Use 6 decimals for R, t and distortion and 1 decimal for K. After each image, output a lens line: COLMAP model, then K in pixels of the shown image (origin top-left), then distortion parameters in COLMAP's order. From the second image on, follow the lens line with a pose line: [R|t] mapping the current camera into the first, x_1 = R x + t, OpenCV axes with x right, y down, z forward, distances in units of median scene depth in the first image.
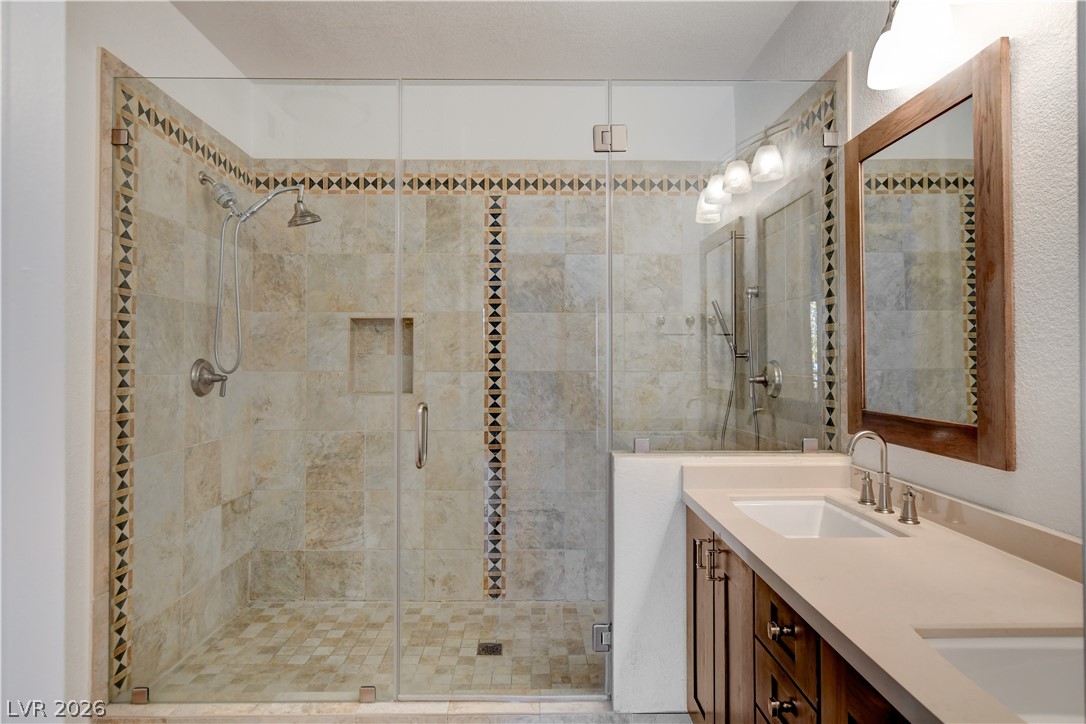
lens RADIAL K [[595.4, 0, 539.3], [0, 595.4, 349.9], [0, 0, 1]] dist [-0.018785, 0.000197]
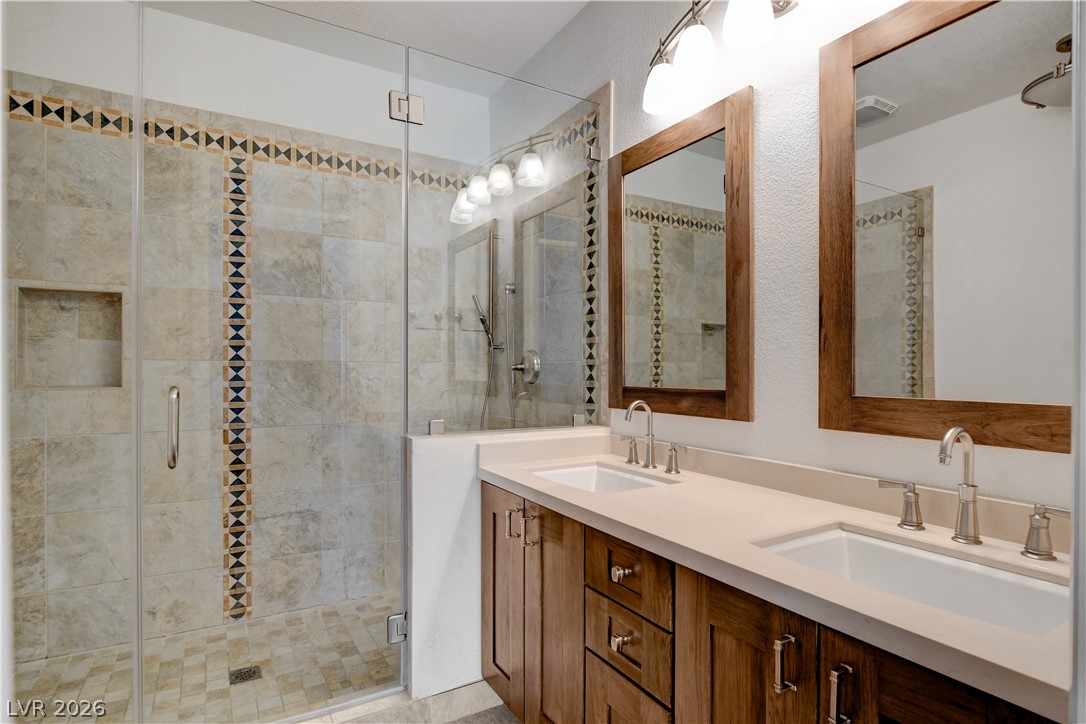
lens RADIAL K [[556.9, 0, 543.3], [0, 556.9, 371.4], [0, 0, 1]] dist [-0.022797, 0.005521]
pose [[0.866067, -0.000478, 0.499927, -0.096029], [-0.009744, 0.999793, 0.017837, 0.035132], [-0.499833, -0.020319, 0.865884, 0.077709]]
